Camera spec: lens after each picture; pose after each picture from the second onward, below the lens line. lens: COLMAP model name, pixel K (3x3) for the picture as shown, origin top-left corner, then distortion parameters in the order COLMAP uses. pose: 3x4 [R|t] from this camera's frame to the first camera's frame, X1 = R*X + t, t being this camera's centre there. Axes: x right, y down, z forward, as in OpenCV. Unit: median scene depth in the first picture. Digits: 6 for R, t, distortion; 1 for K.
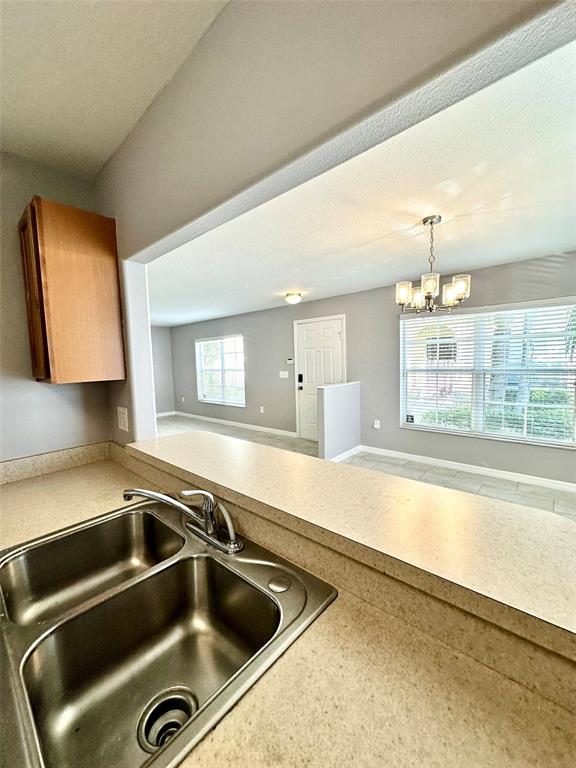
lens RADIAL K [[307.0, 0, 286.7], [0, 307.0, 384.4], [0, 0, 1]] dist [-0.004445, 0.000956]
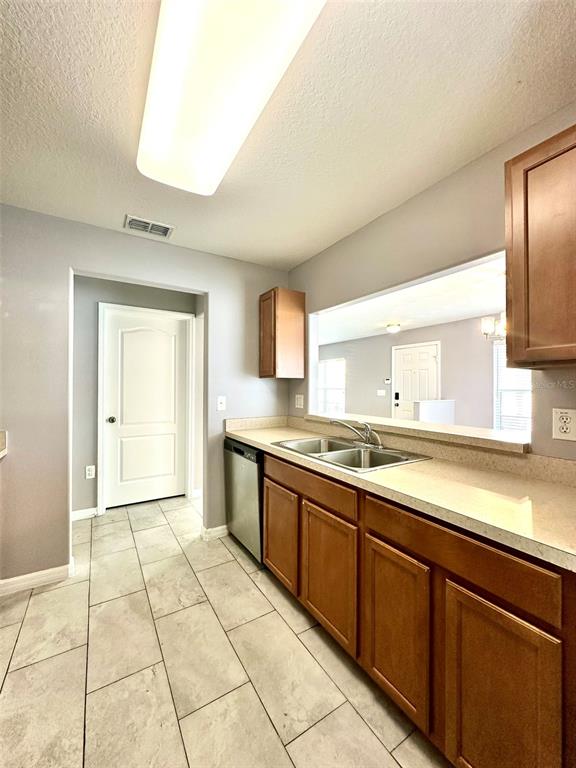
lens RADIAL K [[307.0, 0, 287.0], [0, 307.0, 383.9], [0, 0, 1]] dist [-0.004445, 0.000956]
pose [[0.961285, 0.029106, -0.274014, -0.046314], [-0.052490, 0.995540, -0.078395, 0.057304], [0.270510, 0.089743, 0.958525, -0.264387]]
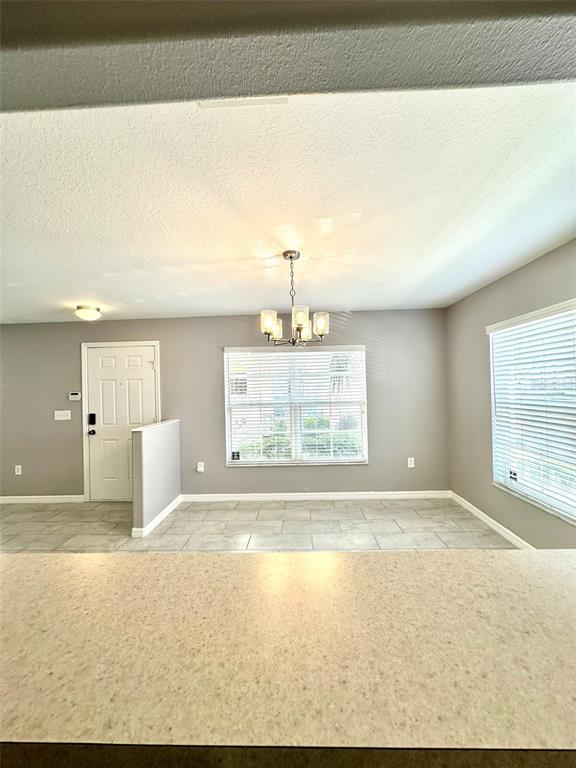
lens RADIAL K [[307.0, 0, 288.5], [0, 307.0, 384.6], [0, 0, 1]] dist [-0.004445, 0.000956]
pose [[0.766014, 0.016921, 0.642601, -0.087377], [0.055734, 0.994141, -0.092616, -0.010143], [-0.640403, 0.106760, 0.760582, 0.143505]]
